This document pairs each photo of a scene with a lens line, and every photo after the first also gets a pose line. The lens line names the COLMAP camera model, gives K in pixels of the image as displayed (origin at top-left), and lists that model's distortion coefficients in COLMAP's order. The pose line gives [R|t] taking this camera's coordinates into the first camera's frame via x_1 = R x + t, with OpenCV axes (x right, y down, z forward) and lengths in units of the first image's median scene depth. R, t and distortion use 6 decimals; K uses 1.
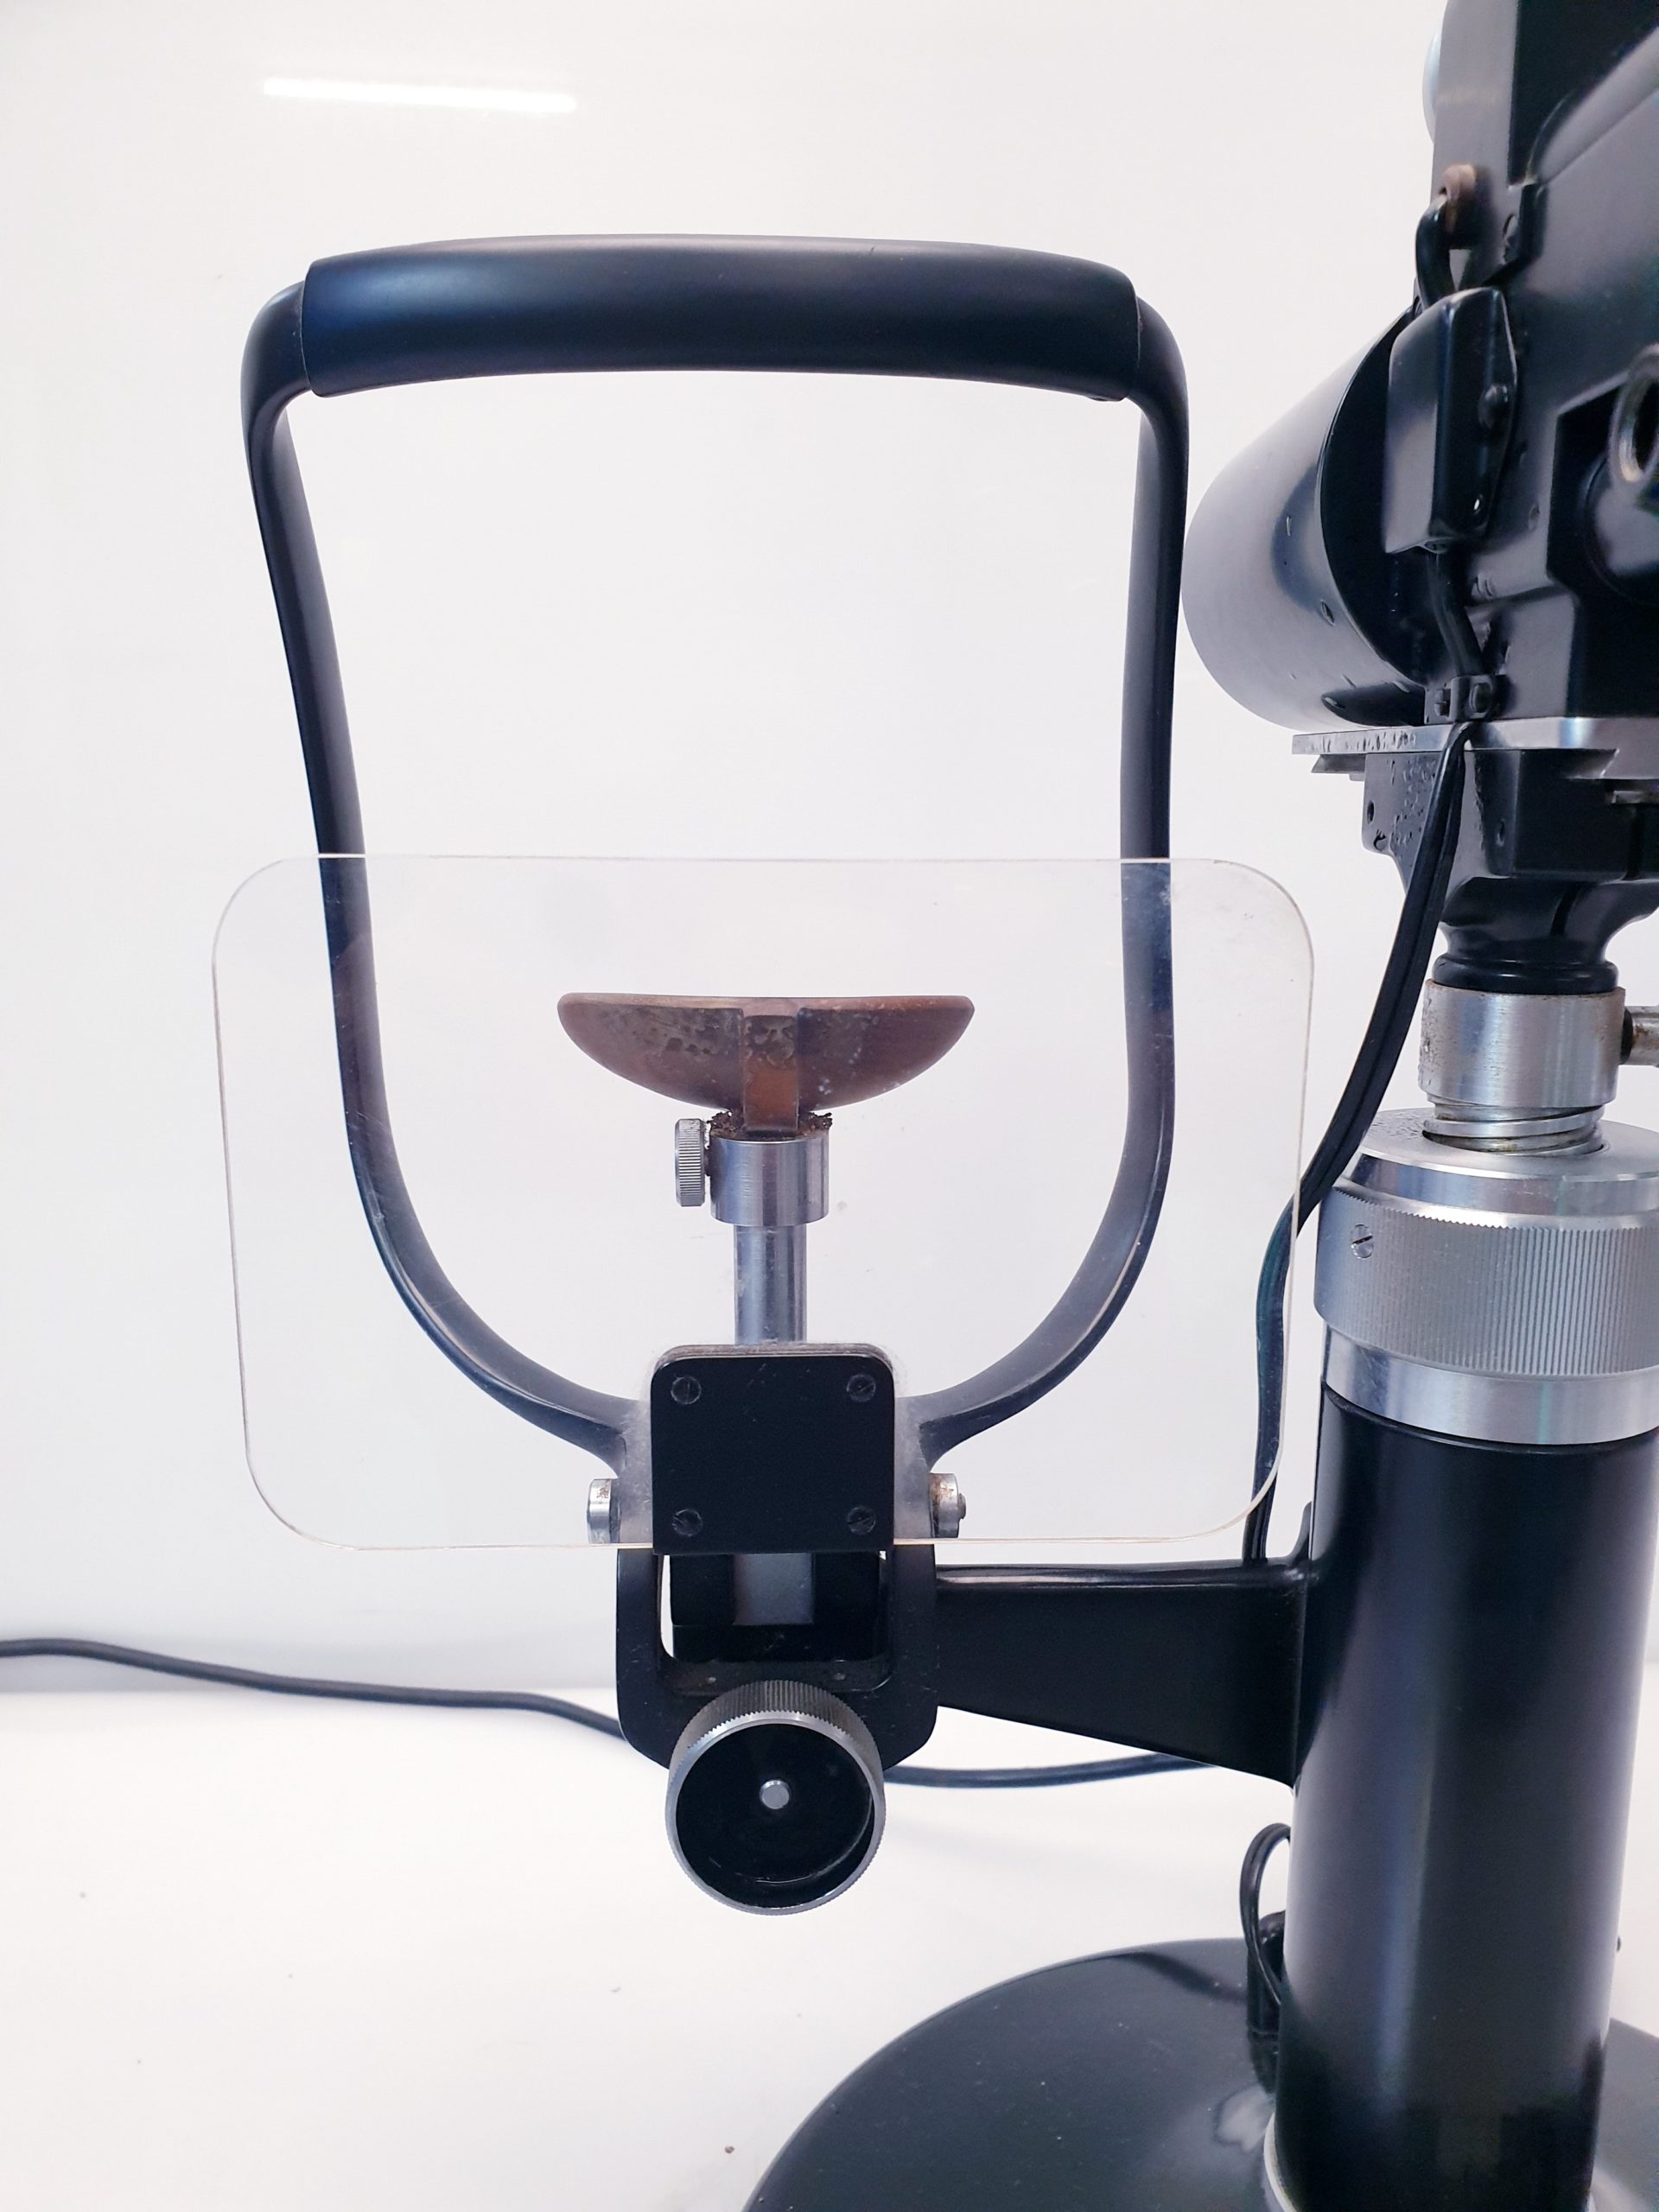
lens RADIAL K [[1679.2, 0, 826.9], [0, 1679.2, 1103.8], [0, 0, 1]] dist [0.001827, 0.016093]
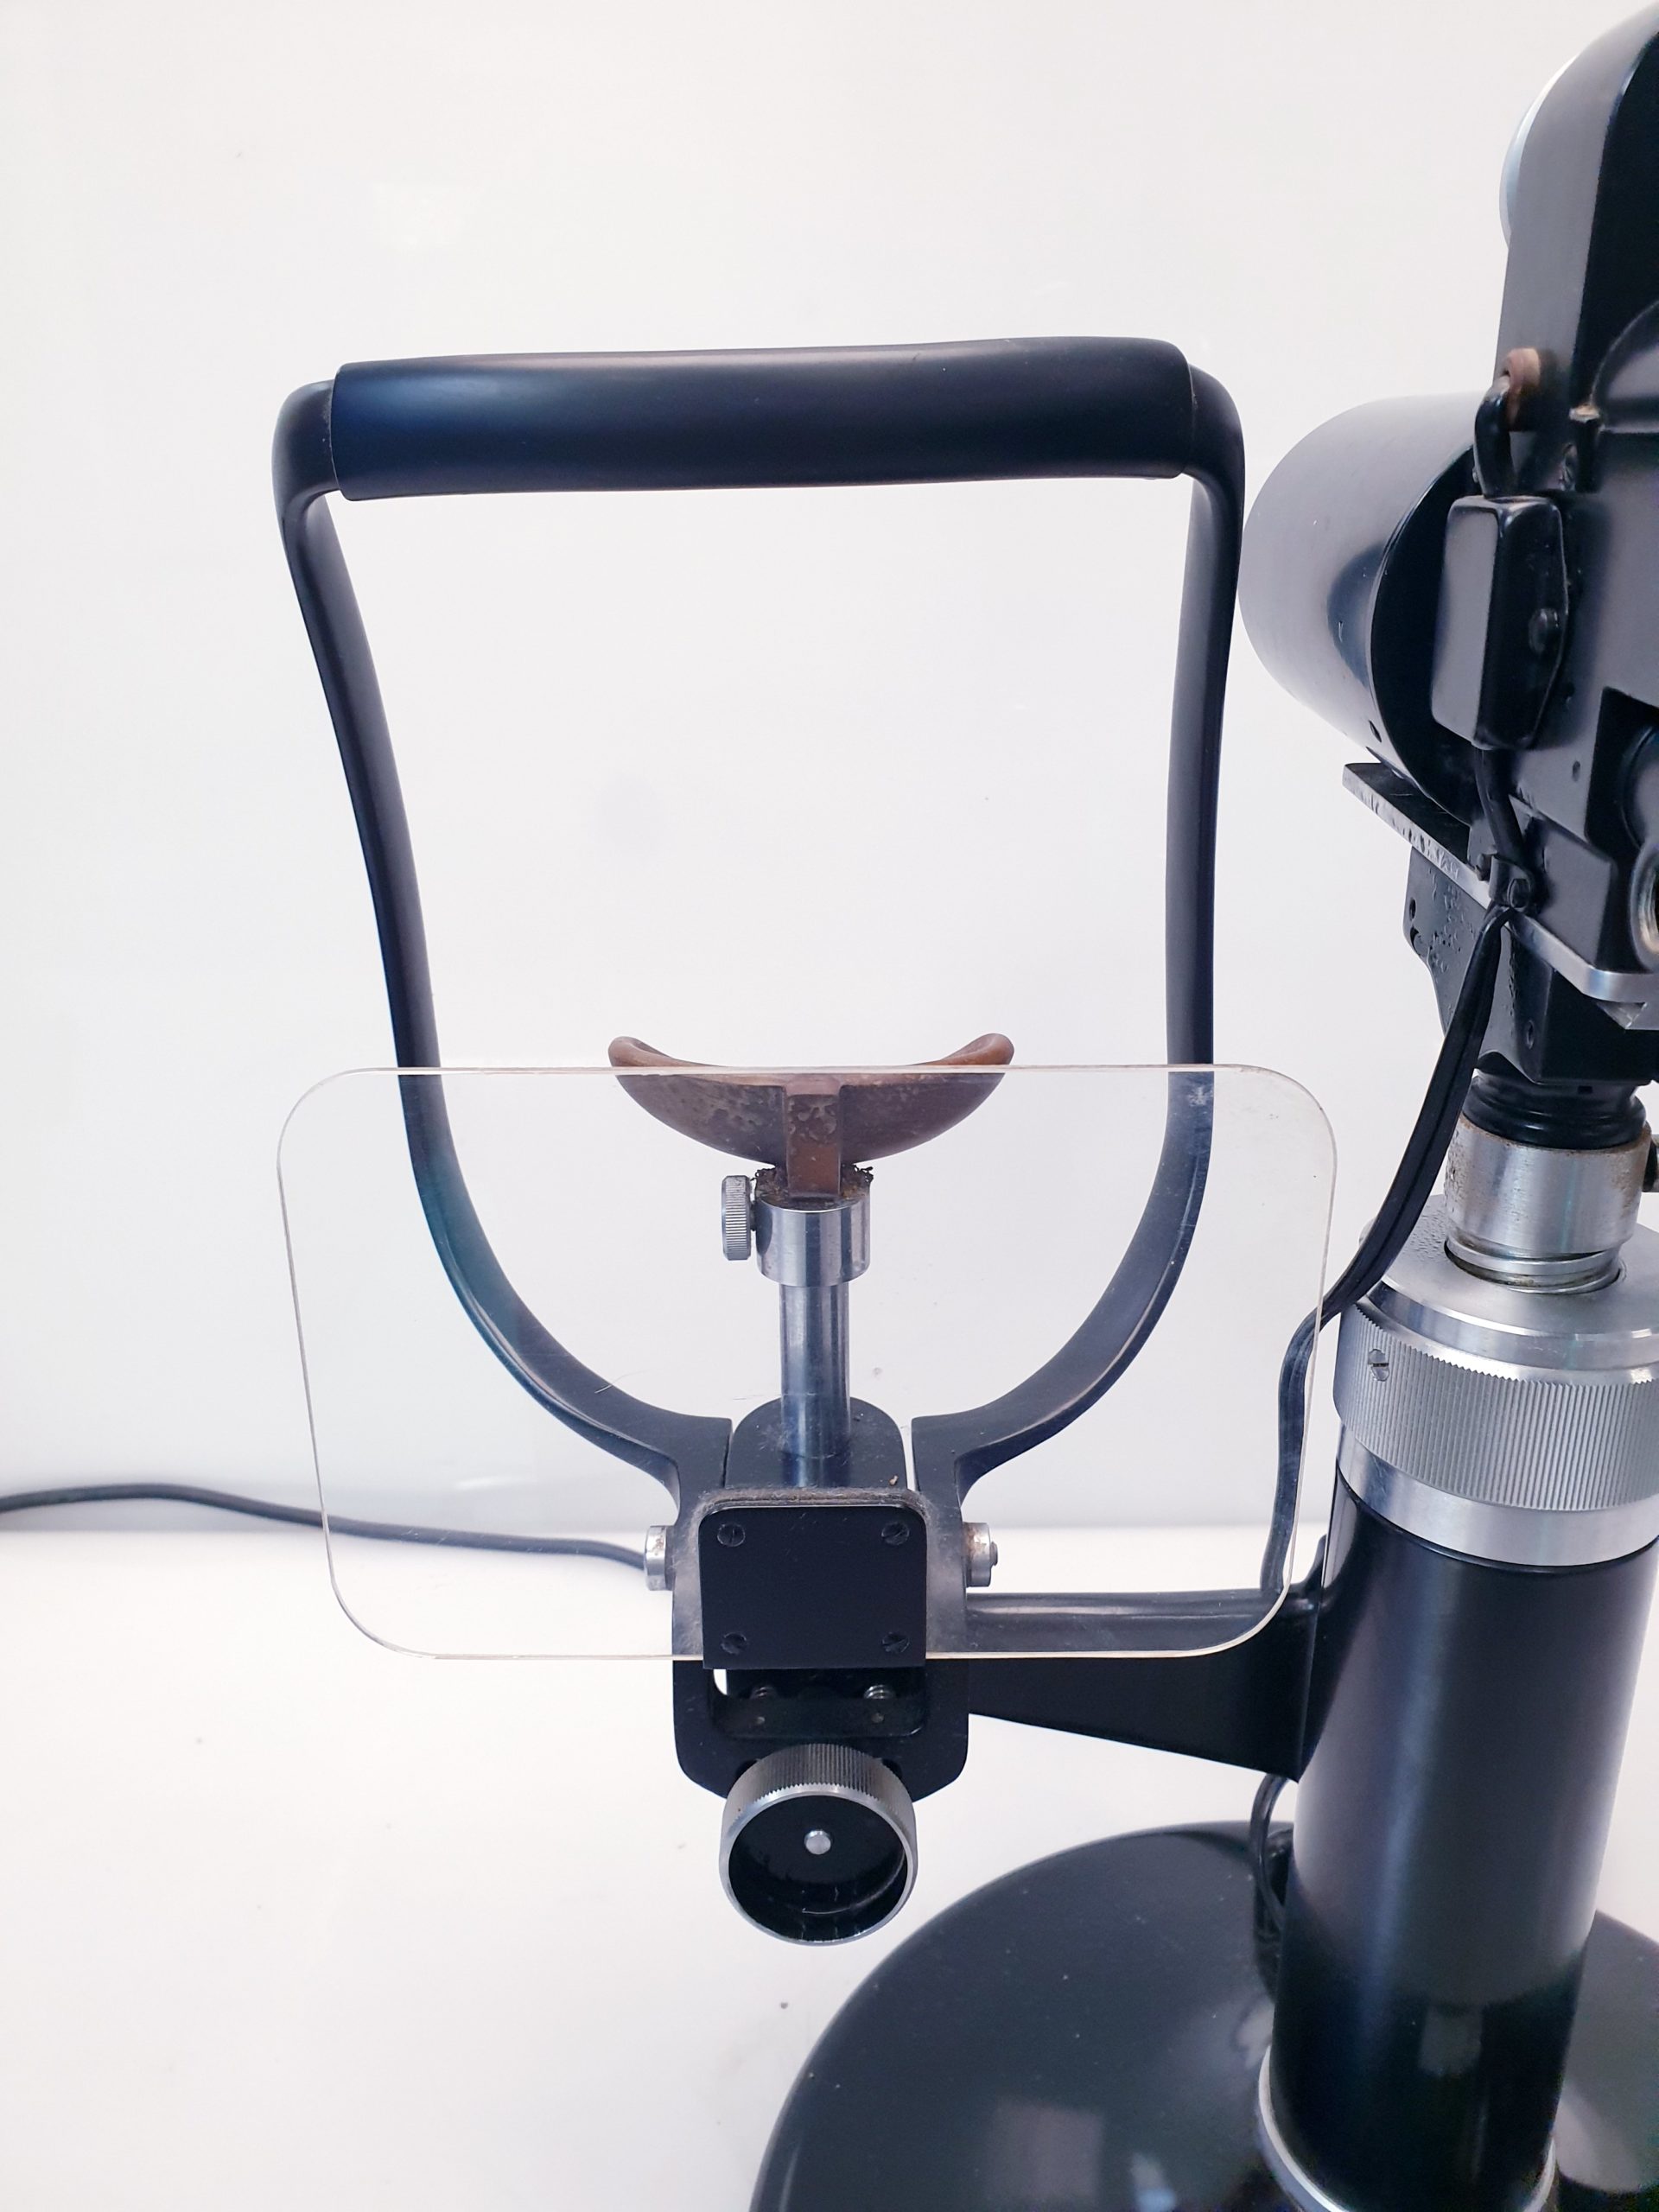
lens RADIAL K [[1679.2, 0, 825.1], [0, 1679.2, 1065.7], [0, 0, 1]] dist [0.001827, 0.016093]
pose [[0.999368, 0.002807, -0.035450, 0.010472], [0.002503, 0.988853, 0.148872, -0.230865], [0.035473, -0.148867, 0.988221, -0.013388]]
